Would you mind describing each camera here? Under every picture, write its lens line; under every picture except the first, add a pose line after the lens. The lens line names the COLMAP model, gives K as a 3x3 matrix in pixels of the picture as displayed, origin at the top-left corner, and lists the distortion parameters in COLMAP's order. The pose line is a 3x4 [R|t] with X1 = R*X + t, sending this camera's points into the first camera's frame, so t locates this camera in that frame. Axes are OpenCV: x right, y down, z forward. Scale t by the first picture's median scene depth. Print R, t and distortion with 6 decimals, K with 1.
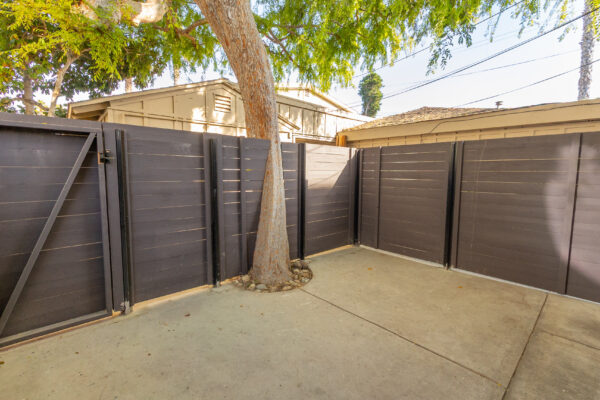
lens RADIAL K [[272.5, 0, 301.3], [0, 272.5, 197.7], [0, 0, 1]] dist [0.010007, -0.002585]
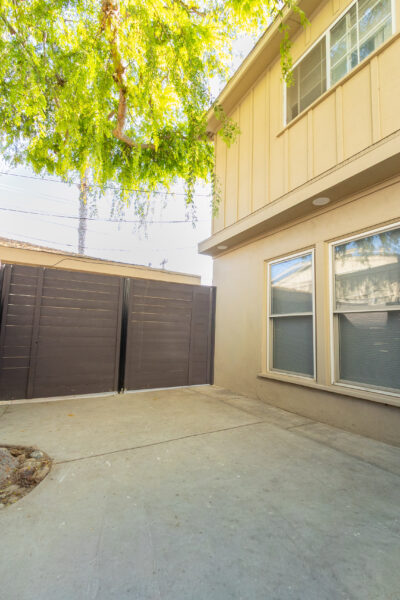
lens RADIAL K [[272.5, 0, 206.4], [0, 272.5, 300.3], [0, 0, 1]] dist [0.010007, -0.002585]
pose [[0.212365, 0.115671, 0.970320, -0.504545], [0.070530, 0.988565, -0.133282, 0.070401], [-0.974642, 0.096741, 0.201779, 0.457244]]
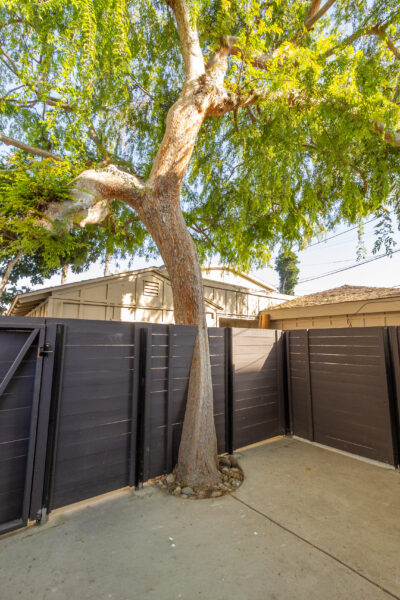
lens RADIAL K [[272.5, 0, 201.0], [0, 272.5, 304.8], [0, 0, 1]] dist [0.010007, -0.002585]
pose [[0.997438, -0.013134, -0.070314, -0.028211], [-0.003734, 0.972098, -0.234545, -0.050404], [0.071432, 0.234207, 0.969559, -0.009296]]
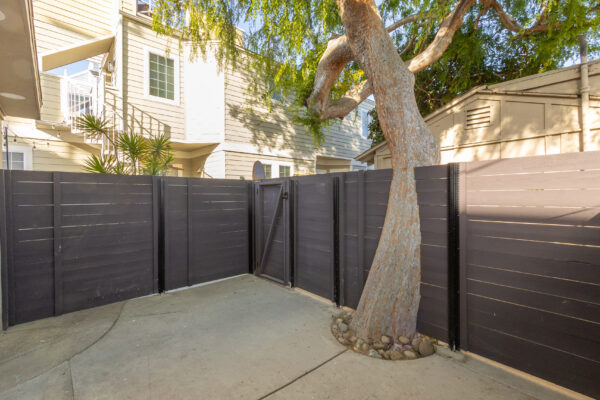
lens RADIAL K [[272.5, 0, 299.0], [0, 272.5, 196.6], [0, 0, 1]] dist [0.010007, -0.002585]
pose [[0.003556, -0.003075, -0.999989, 0.722736], [-0.092569, 0.995701, -0.003391, -0.096228], [0.995700, 0.092580, 0.003256, 0.718119]]
